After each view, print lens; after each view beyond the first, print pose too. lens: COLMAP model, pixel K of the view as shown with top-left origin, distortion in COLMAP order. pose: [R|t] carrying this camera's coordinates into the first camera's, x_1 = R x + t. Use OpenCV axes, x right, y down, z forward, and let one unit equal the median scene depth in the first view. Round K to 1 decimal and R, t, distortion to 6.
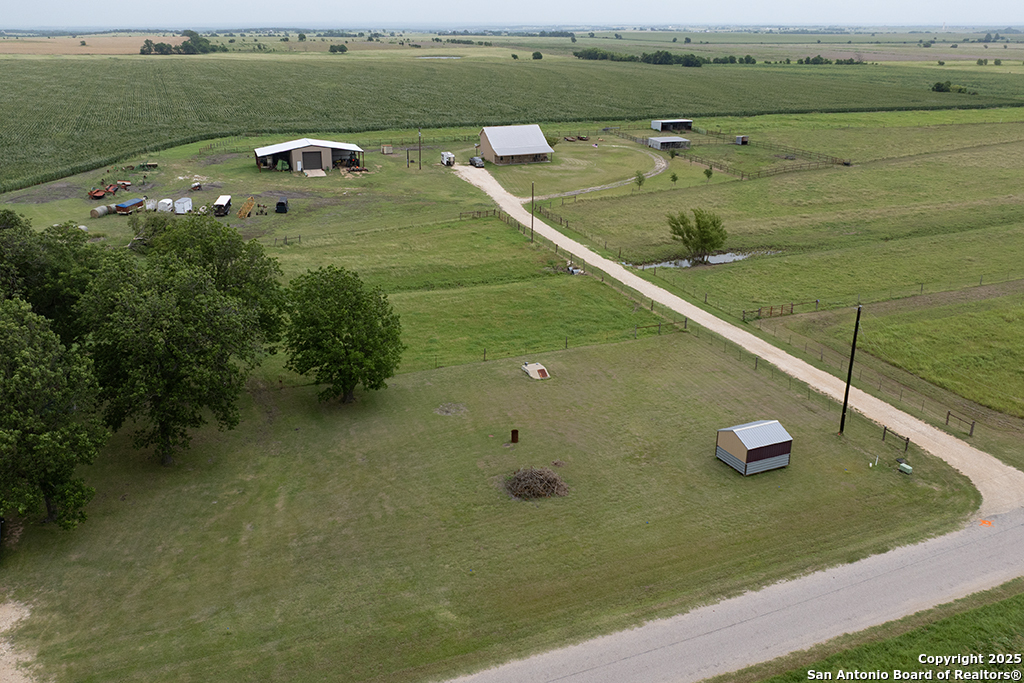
lens RADIAL K [[849.1, 0, 512.0], [0, 849.1, 341.5], [0, 0, 1]] dist [0.005348, -0.046782]
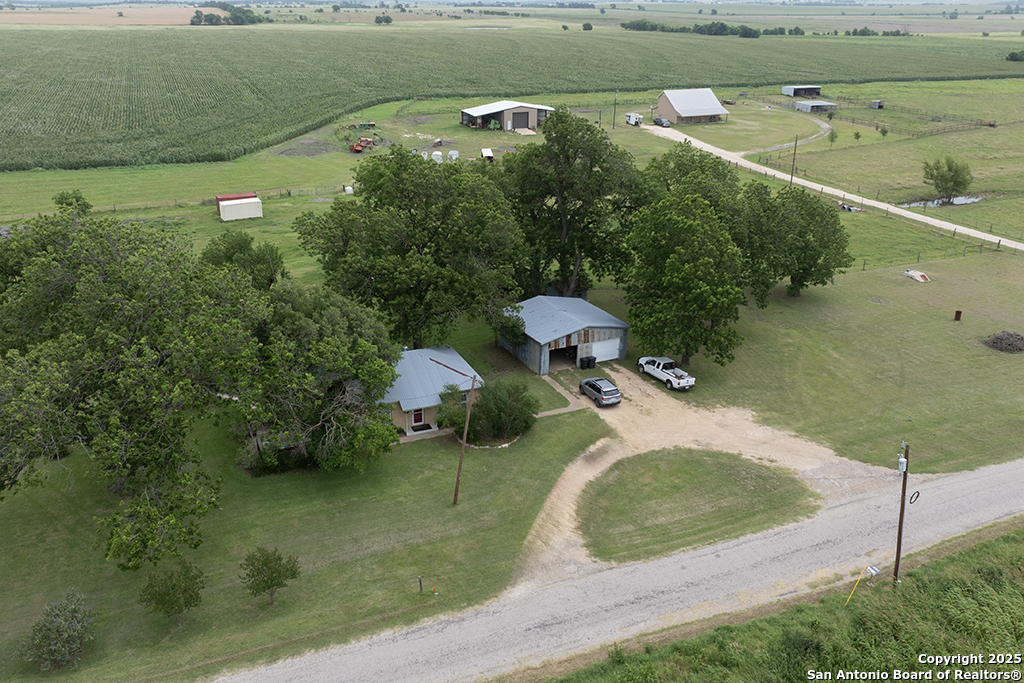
lens RADIAL K [[860.0, 0, 512.0], [0, 860.0, 341.5], [0, 0, 1]] dist [-0.013066, -0.005359]
pose [[0.999968, -0.002342, 0.007701, -0.188244], [0.002143, 0.999668, 0.025677, 0.031692], [-0.007759, -0.025660, 0.999641, -0.082539]]
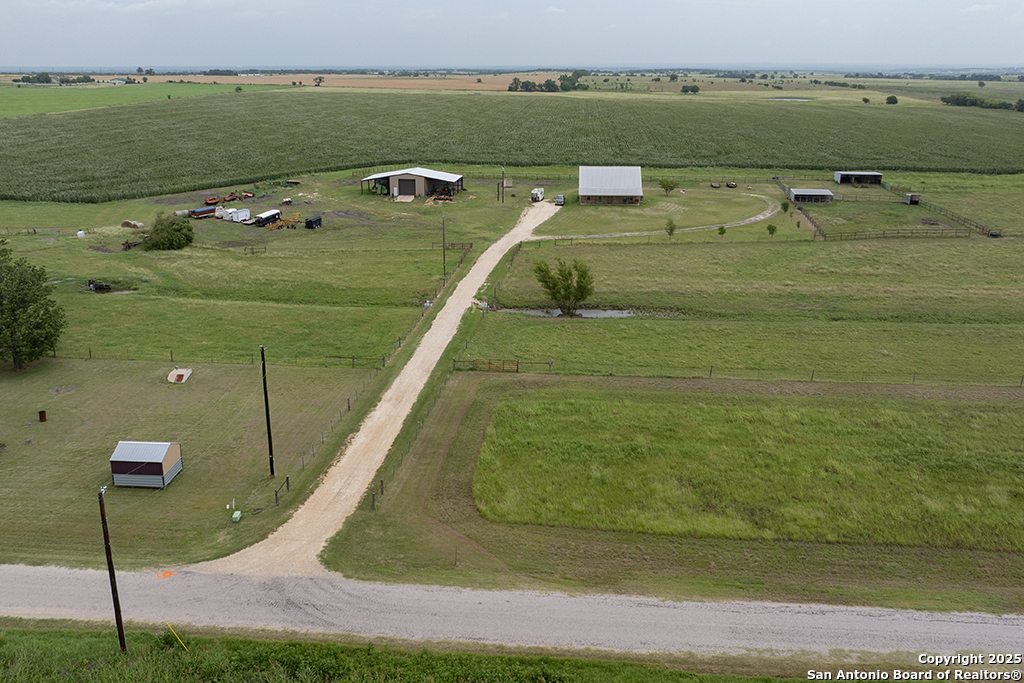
lens RADIAL K [[860.0, 0, 512.0], [0, 860.0, 341.5], [0, 0, 1]] dist [-0.013066, -0.005359]
pose [[0.887951, 0.141714, -0.437562, 0.289768], [-0.161886, 0.986769, -0.008931, -0.022247], [0.430507, 0.078765, 0.899144, 0.061928]]
